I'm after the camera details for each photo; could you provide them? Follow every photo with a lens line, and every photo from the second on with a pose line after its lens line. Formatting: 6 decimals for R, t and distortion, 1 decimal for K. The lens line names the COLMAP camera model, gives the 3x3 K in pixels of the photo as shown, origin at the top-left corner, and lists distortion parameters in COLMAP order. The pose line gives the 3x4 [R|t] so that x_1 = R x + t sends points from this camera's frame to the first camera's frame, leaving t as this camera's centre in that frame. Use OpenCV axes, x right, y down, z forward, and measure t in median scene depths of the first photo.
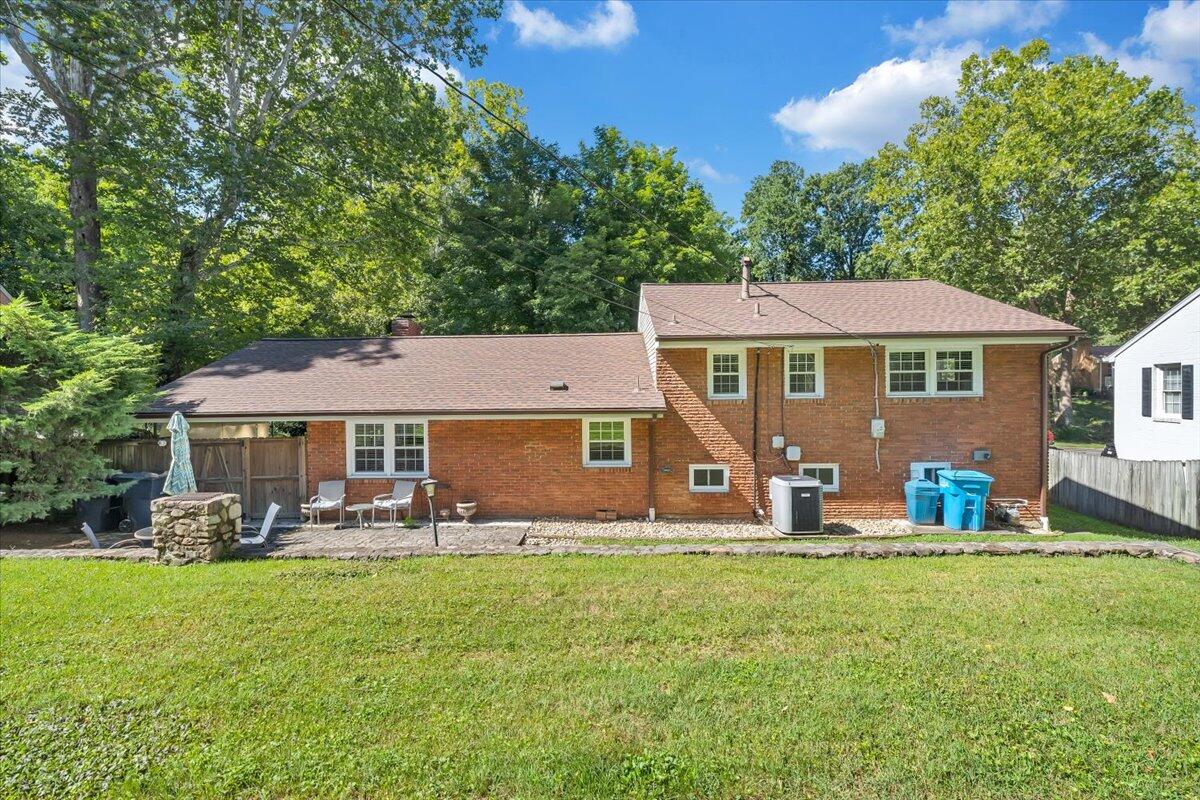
lens RADIAL K [[387.9, 0, 600.0], [0, 387.9, 400.0], [0, 0, 1]] dist [-0.000765, -0.000066]
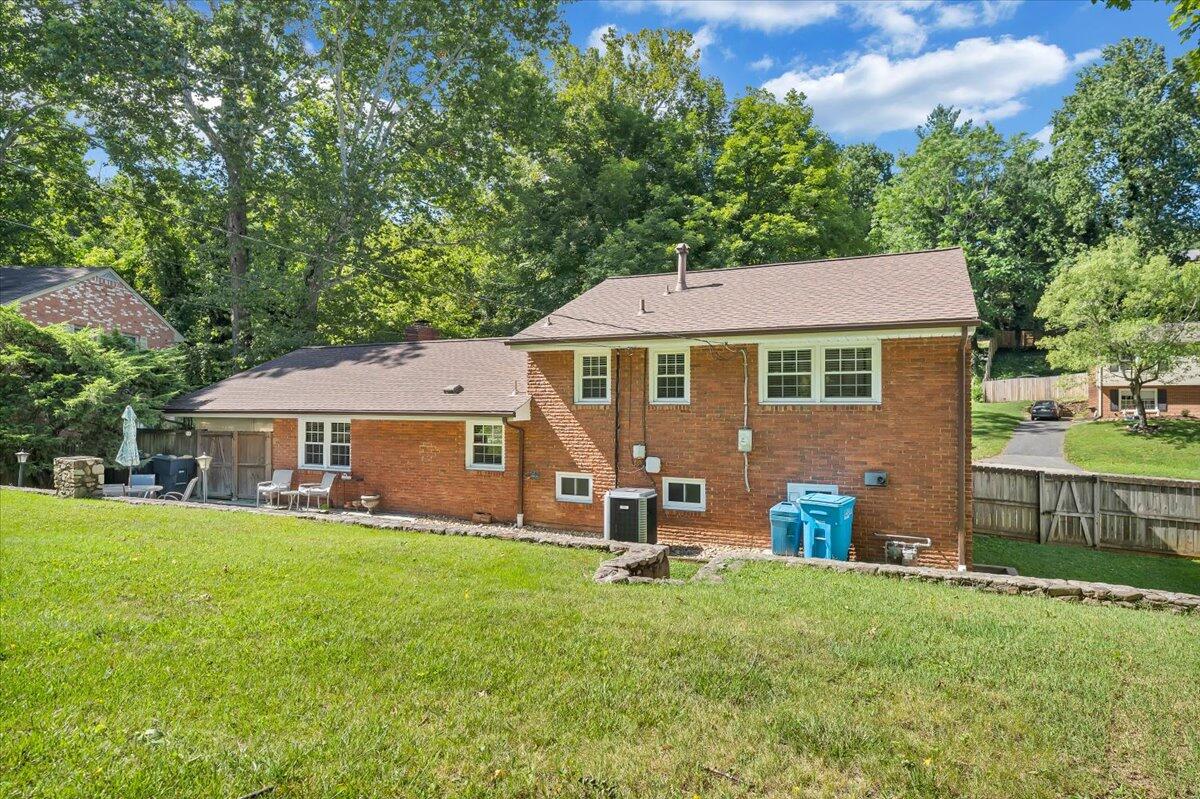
lens RADIAL K [[482.6, 0, 600.0], [0, 482.6, 399.5], [0, 0, 1]] dist [0.003252, -0.000186]
pose [[0.953408, 0.010310, -0.301508, 0.694762], [-0.014823, 0.999810, -0.012684, 0.001317], [0.301320, 0.016562, 0.953379, -0.108807]]
